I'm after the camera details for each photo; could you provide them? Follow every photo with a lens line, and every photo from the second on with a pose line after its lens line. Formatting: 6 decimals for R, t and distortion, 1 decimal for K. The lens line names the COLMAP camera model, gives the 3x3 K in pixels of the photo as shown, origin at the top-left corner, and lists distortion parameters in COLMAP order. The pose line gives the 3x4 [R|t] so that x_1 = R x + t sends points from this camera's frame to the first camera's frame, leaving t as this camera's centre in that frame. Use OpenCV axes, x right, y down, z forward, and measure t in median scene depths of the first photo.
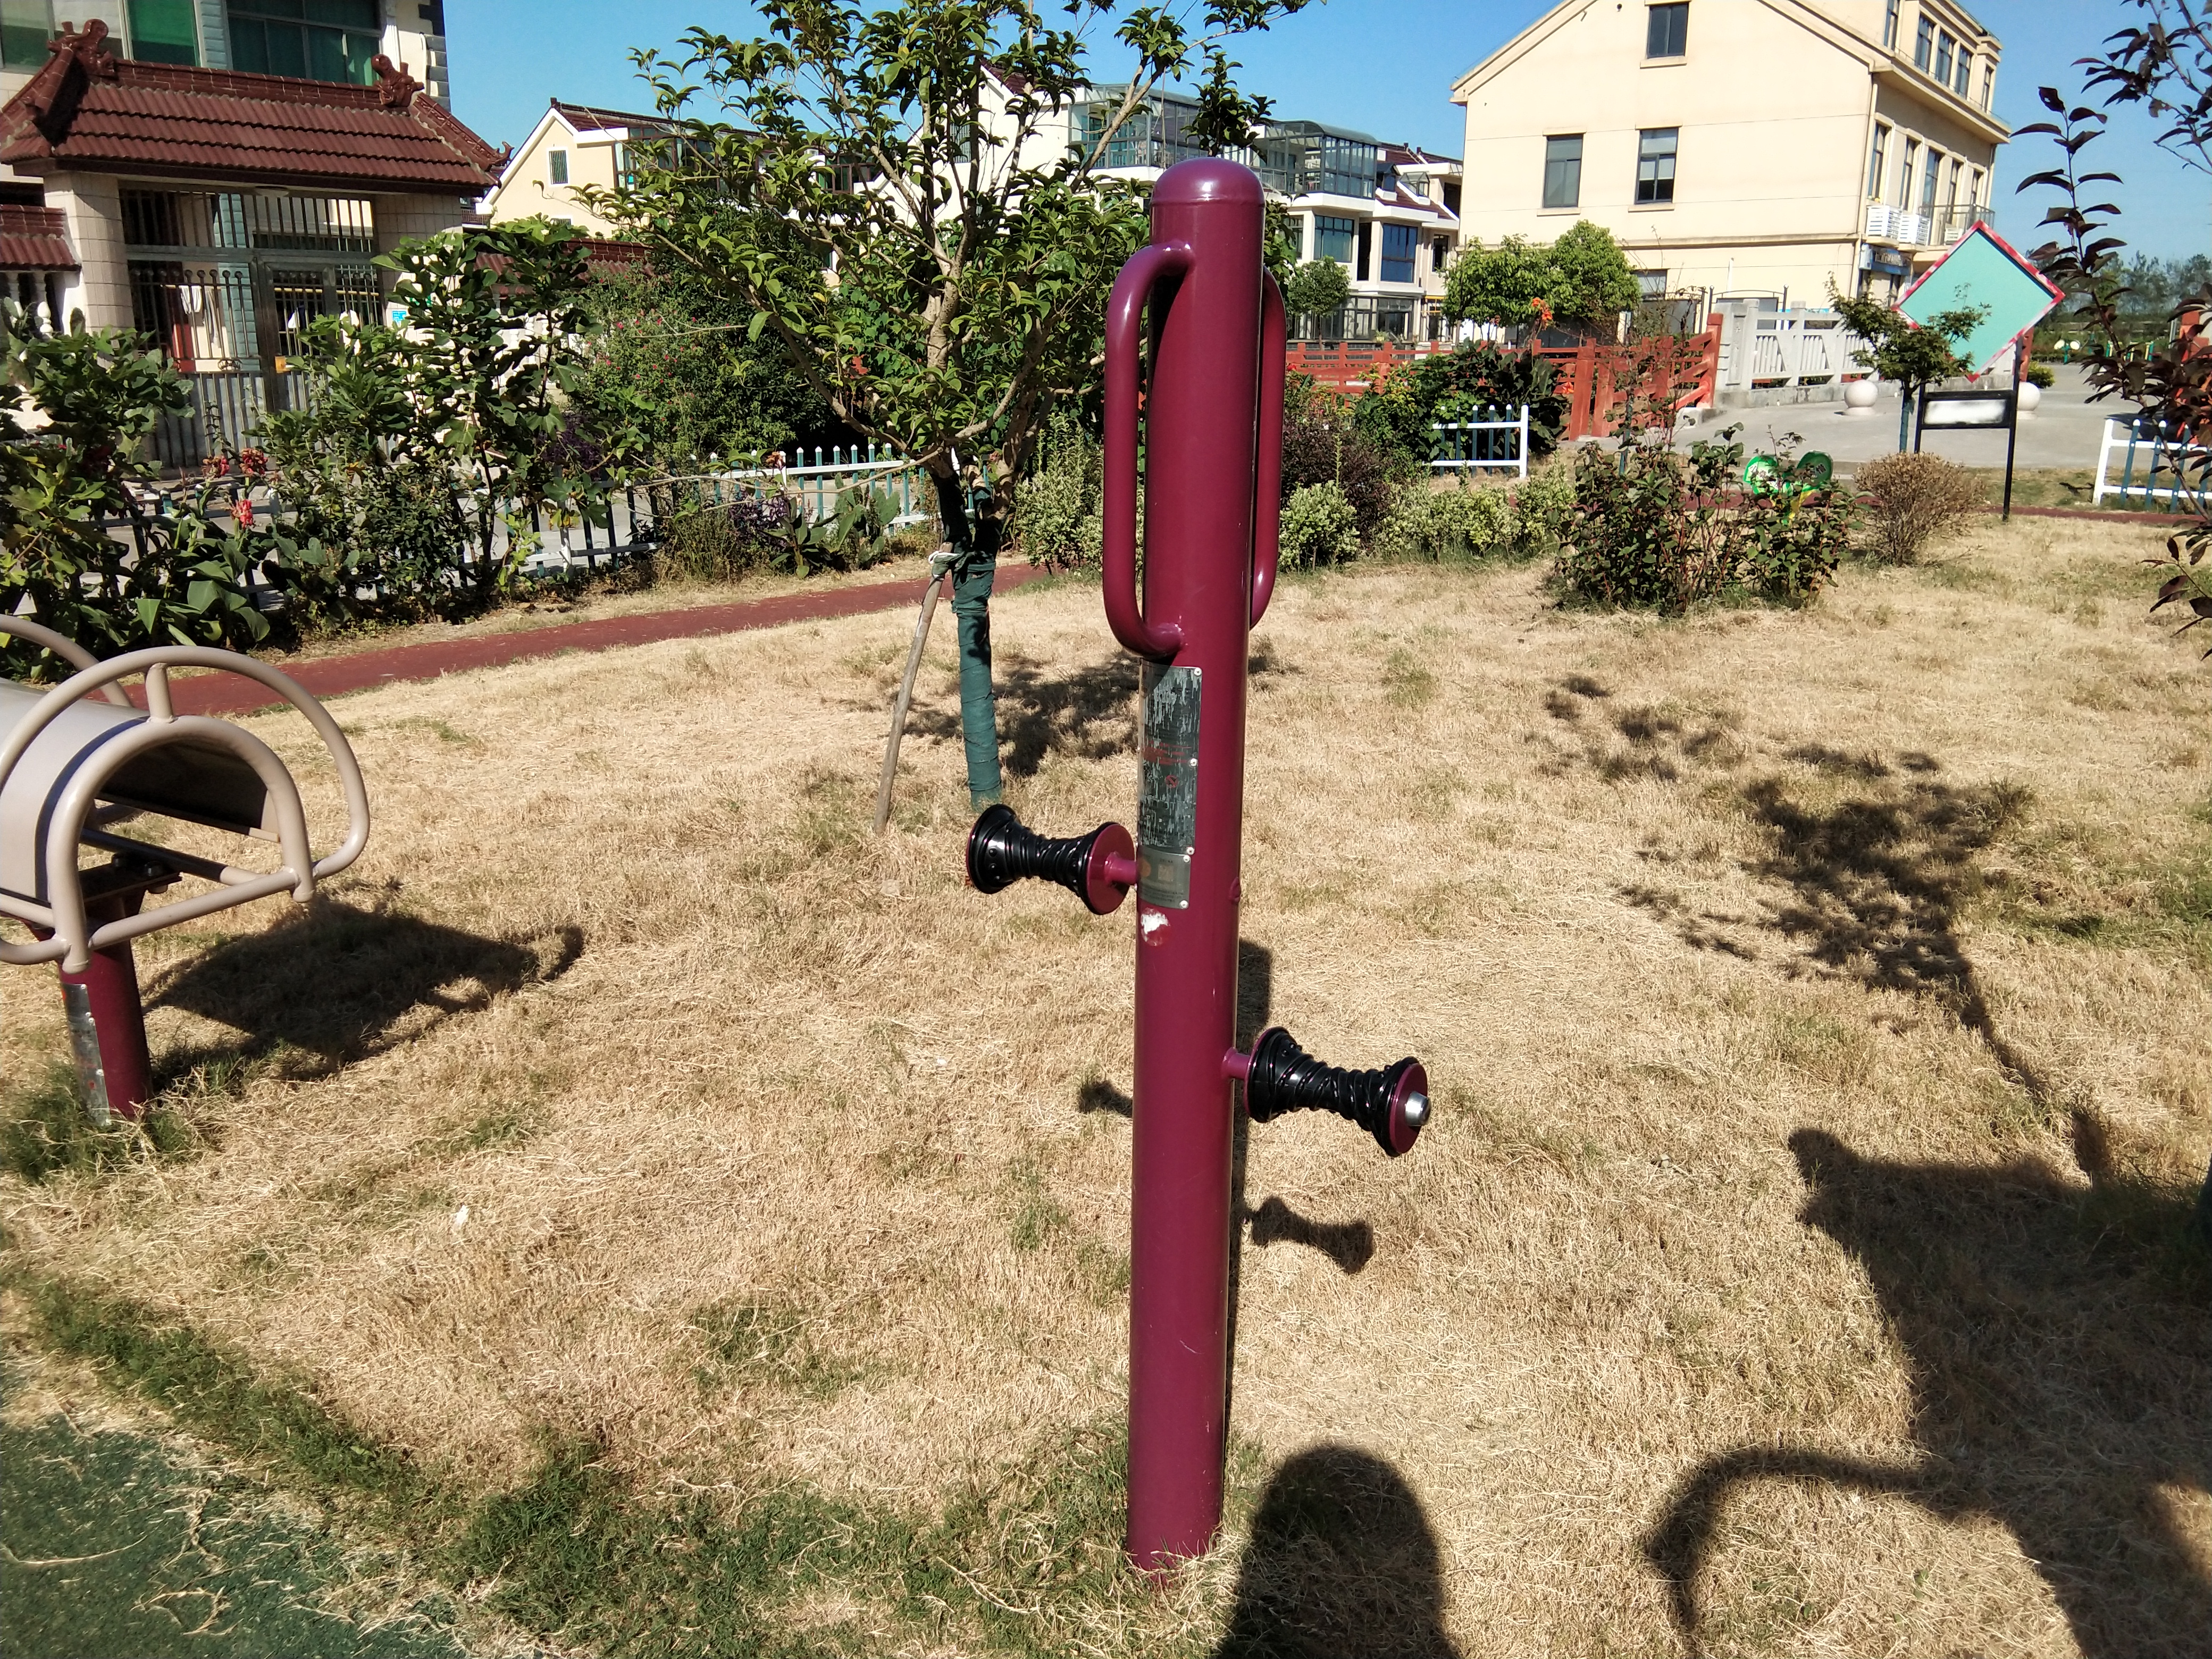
lens RADIAL K [[1815.3, 0, 1103.9], [0, 1815.3, 843.2], [0, 0, 1]] dist [0.072159, -0.110396]
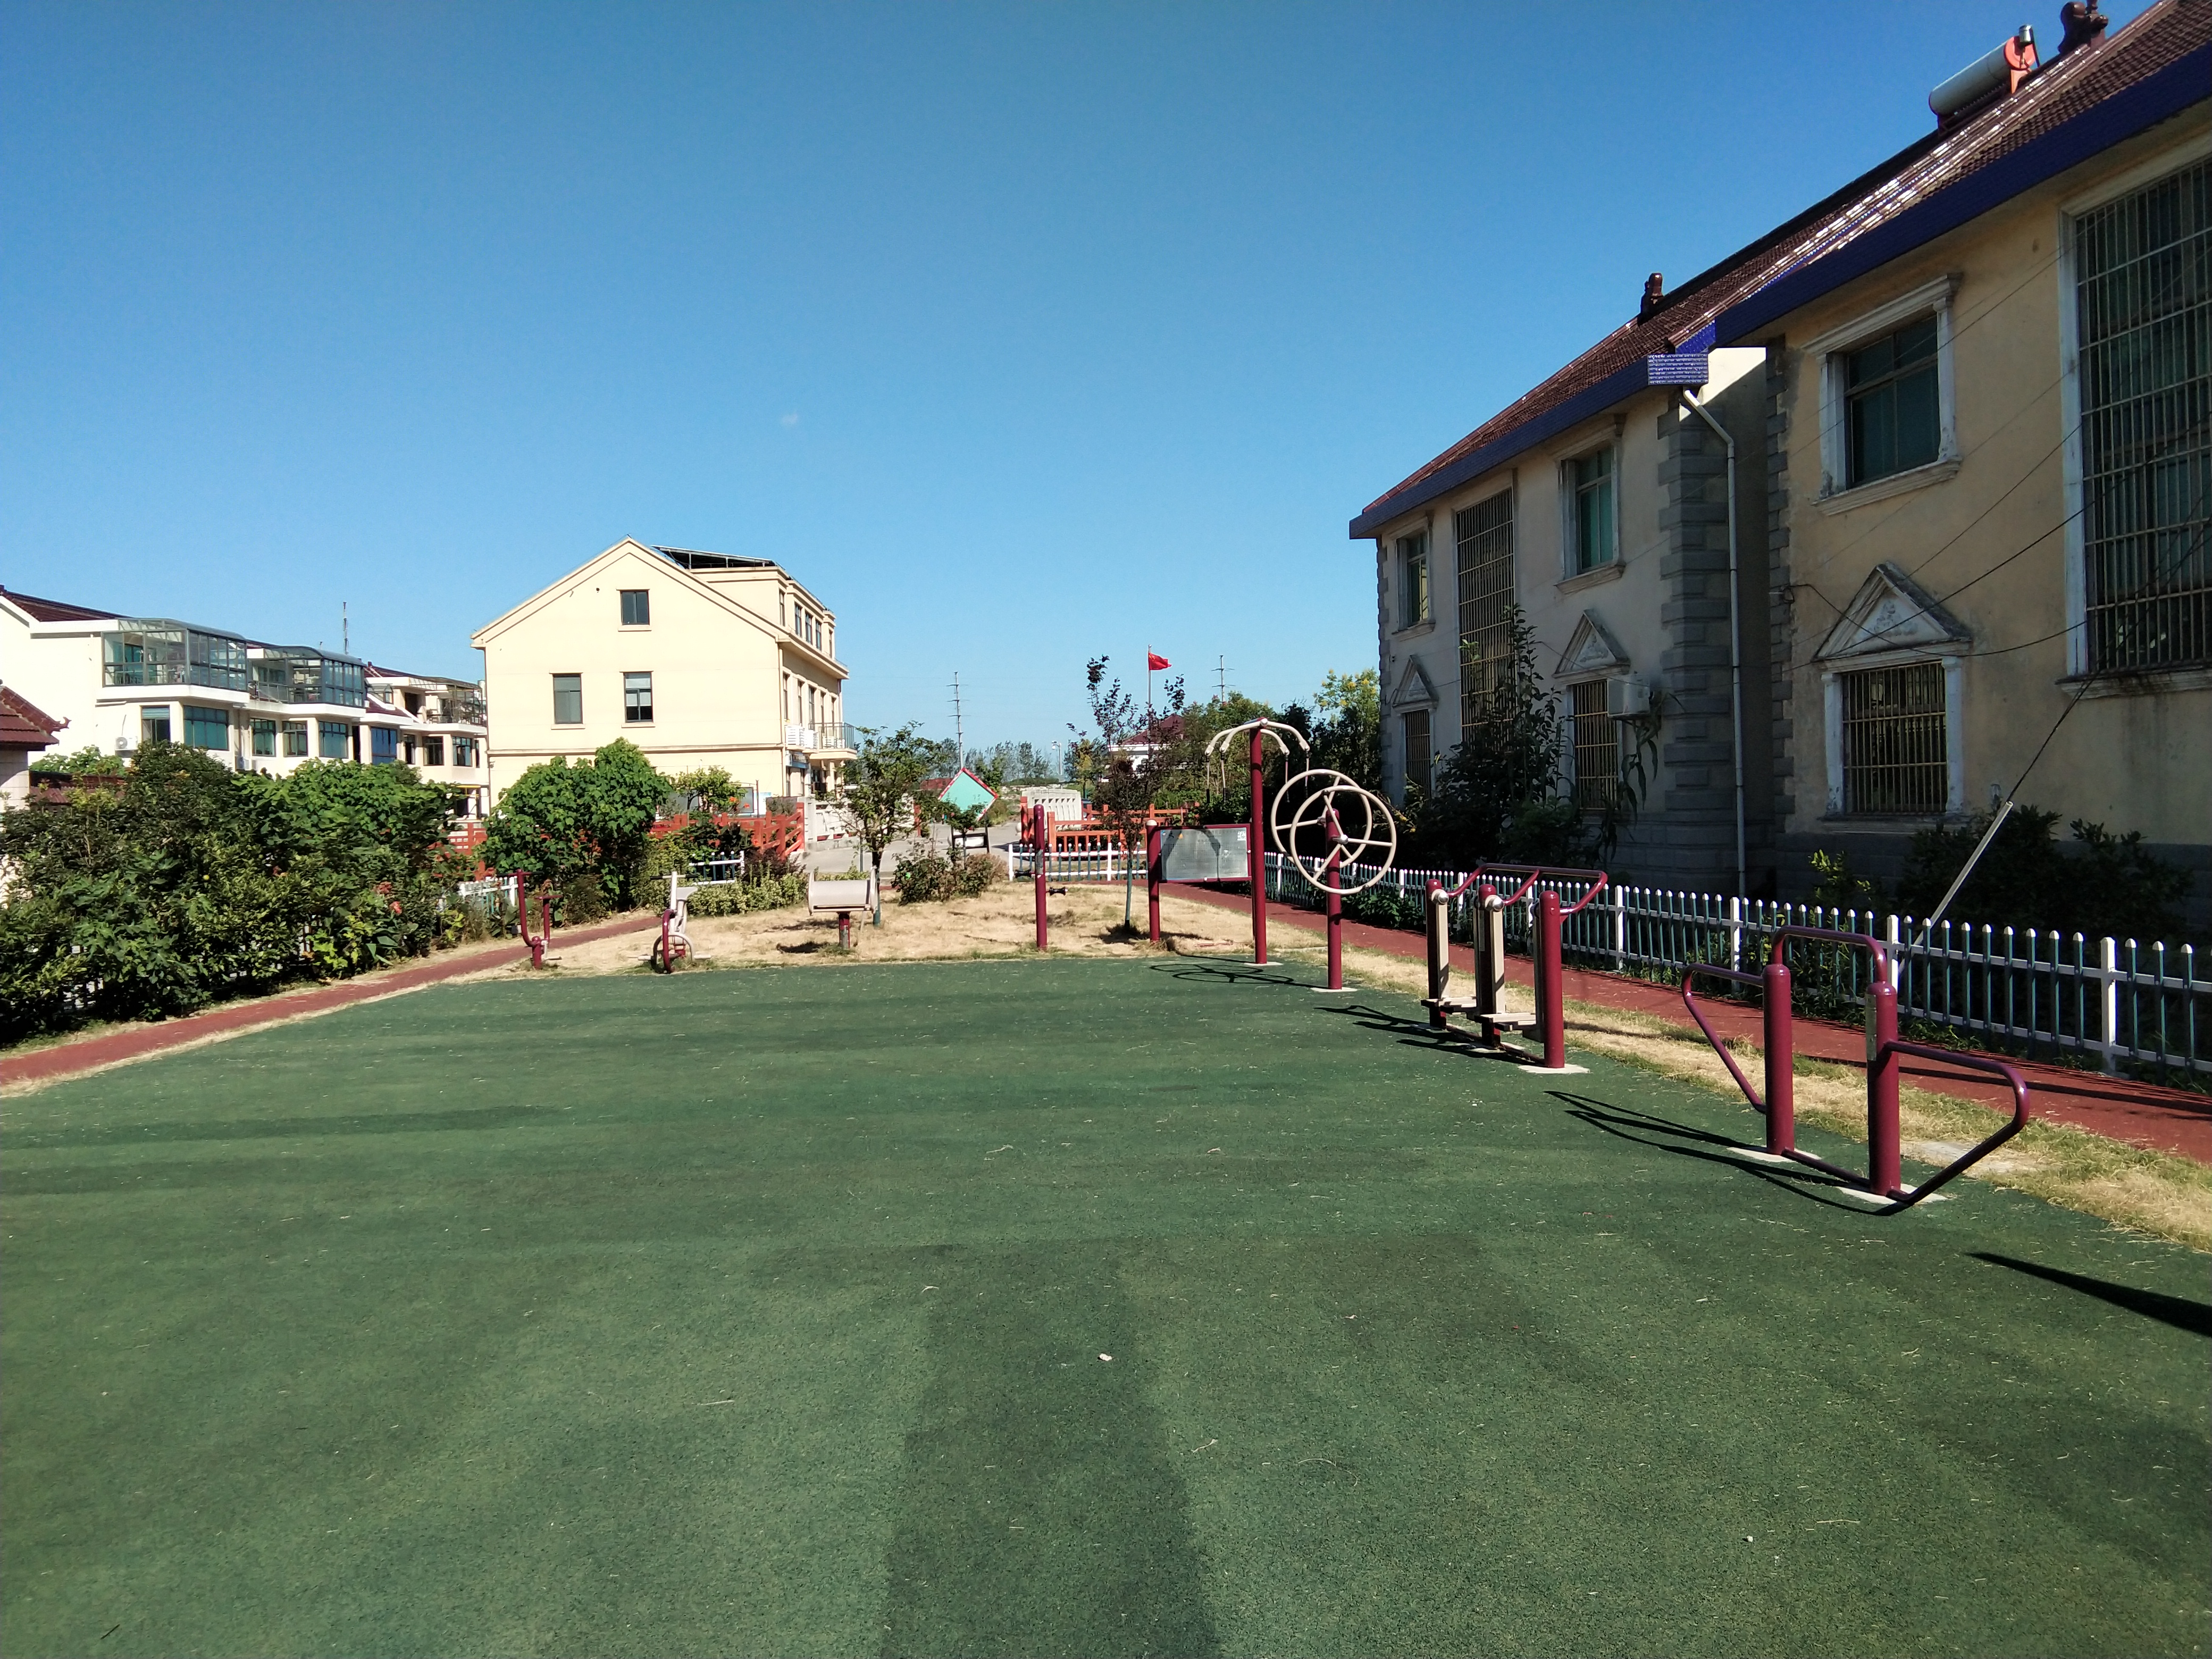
lens RADIAL K [[1795.7, 0, 1106.0], [0, 1795.7, 829.5], [0, 0, 1]] dist [0.059282, -0.049454]
pose [[0.818960, -0.034056, 0.572840, -0.637260], [0.179655, 0.963273, -0.199575, 0.217408], [-0.545004, 0.266357, 0.795000, -0.844540]]
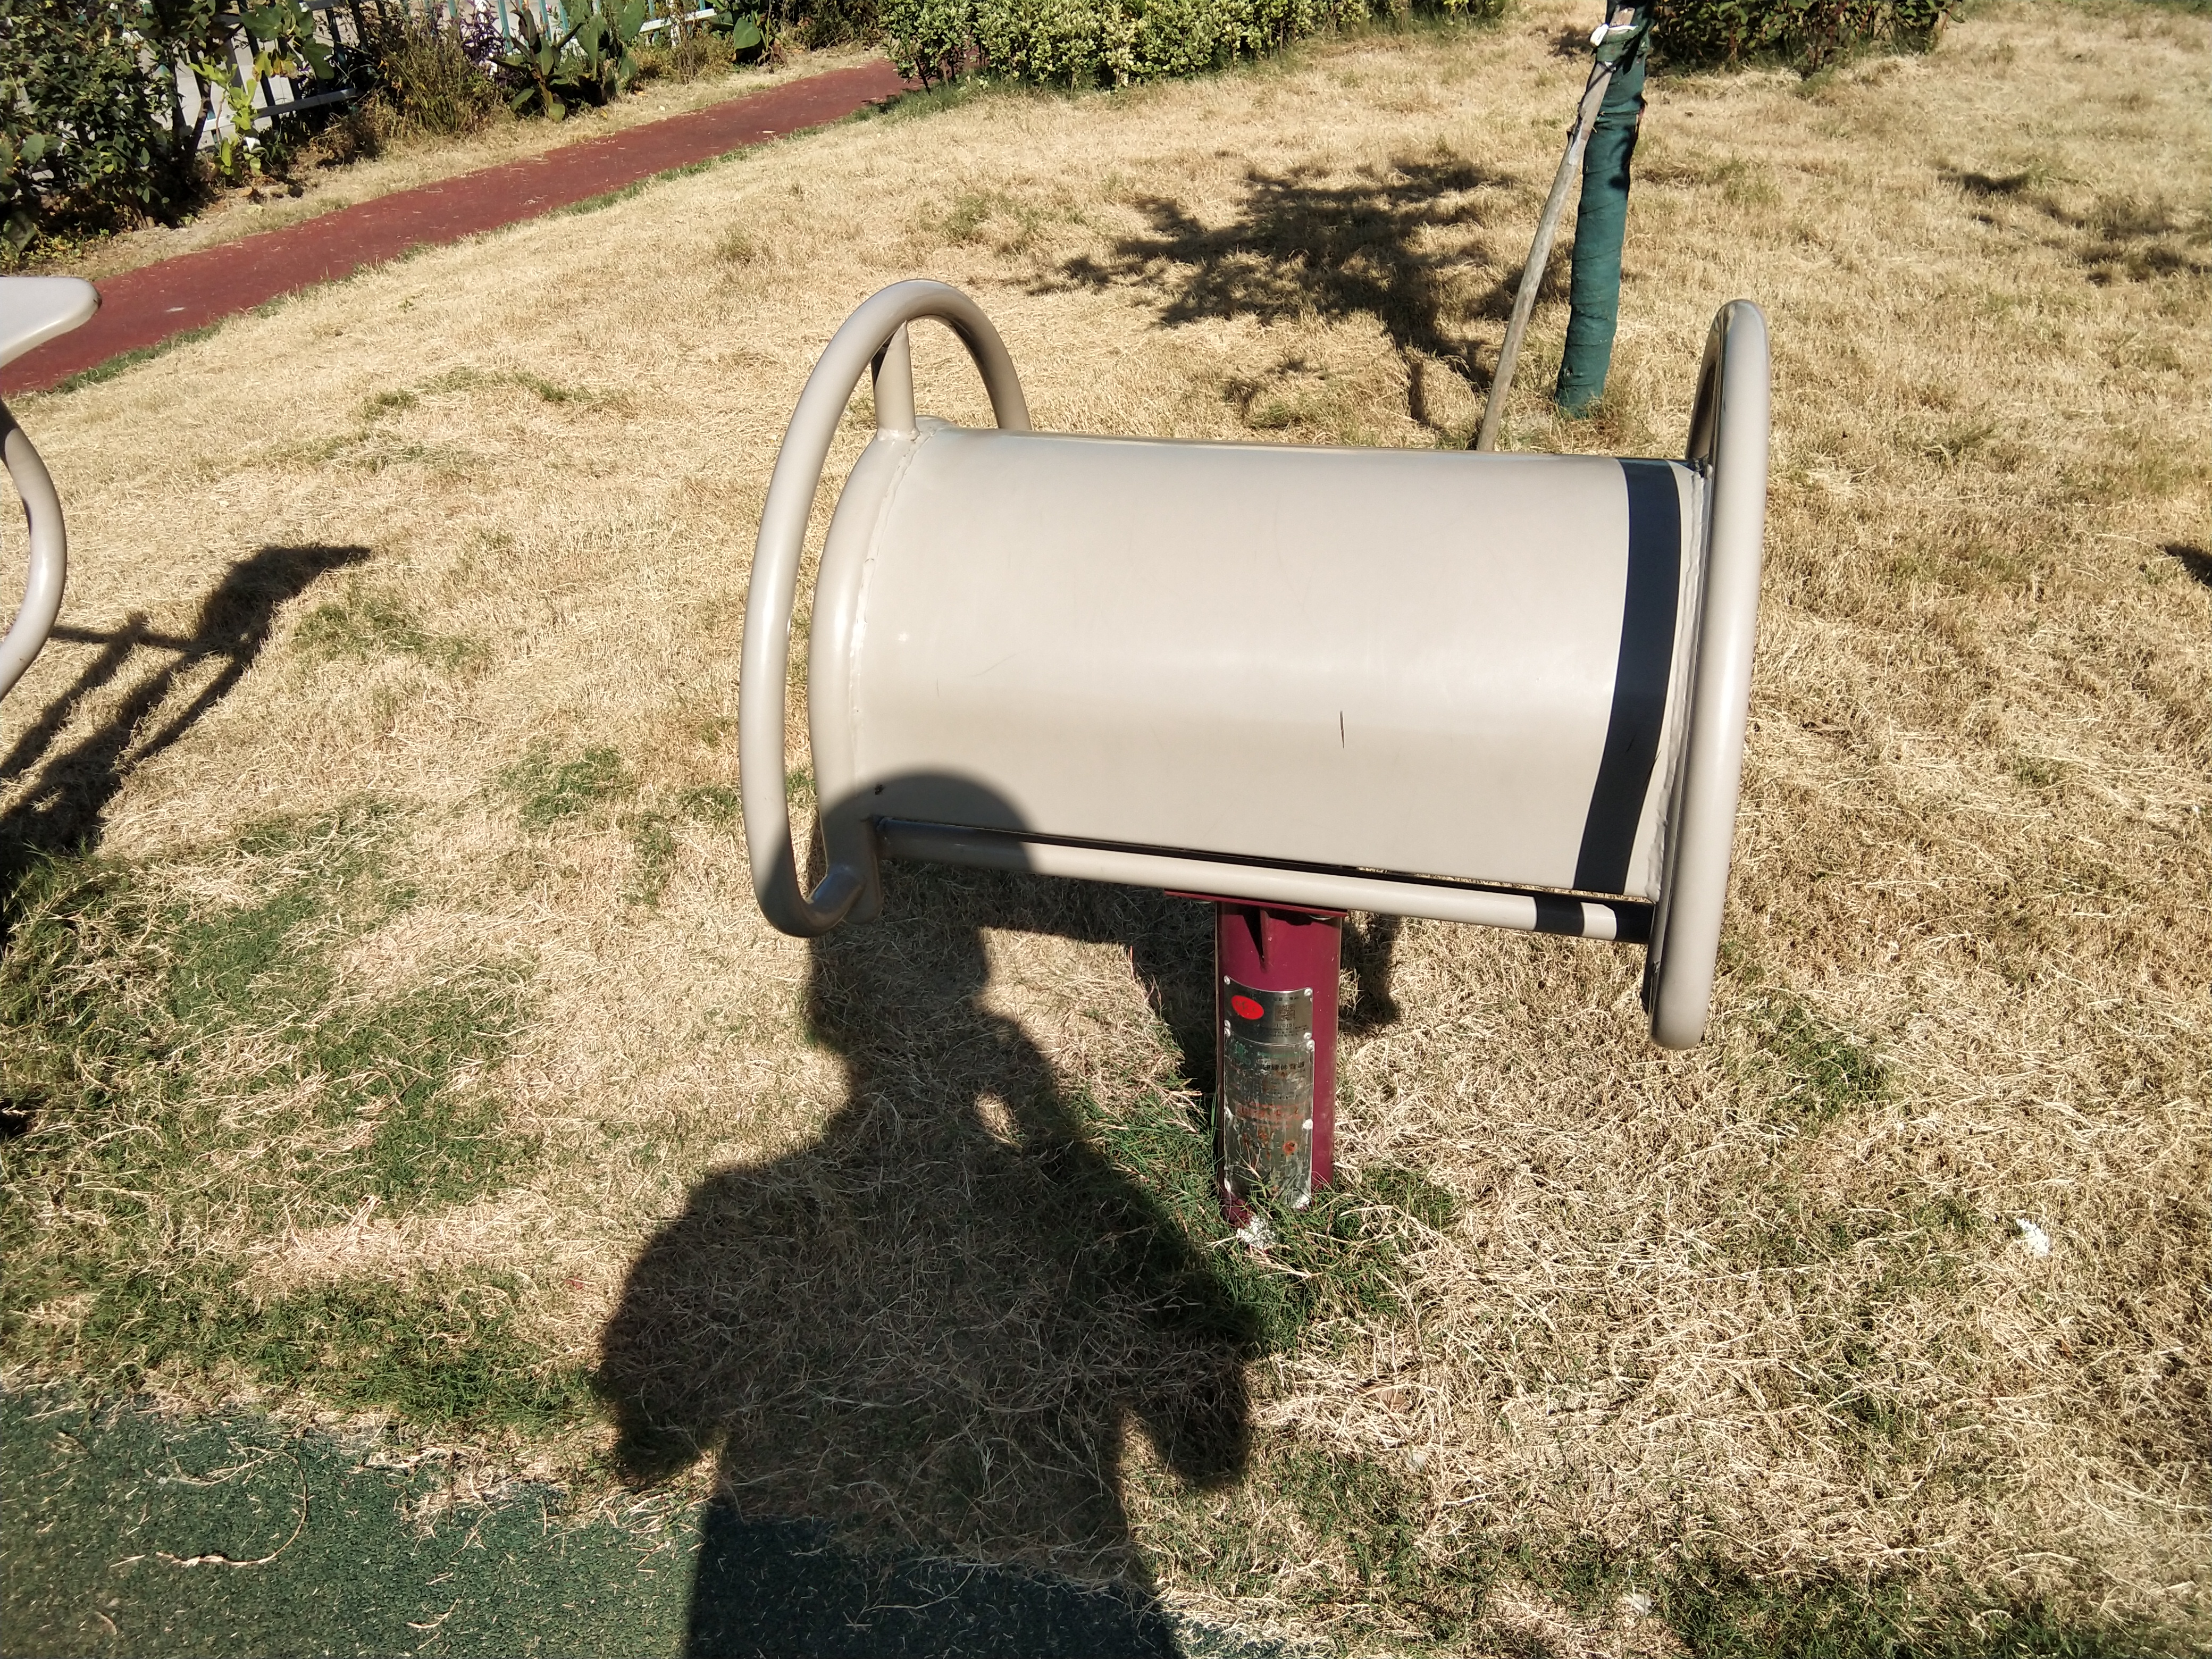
lens RADIAL K [[1795.7, 0, 1106.0], [0, 1795.7, 829.5], [0, 0, 1]] dist [0.059282, -0.049454]
pose [[0.957755, -0.179800, 0.224450, -0.132034], [0.117808, 0.957263, 0.264136, -0.023745], [-0.262350, -0.226536, 0.938005, 0.096653]]
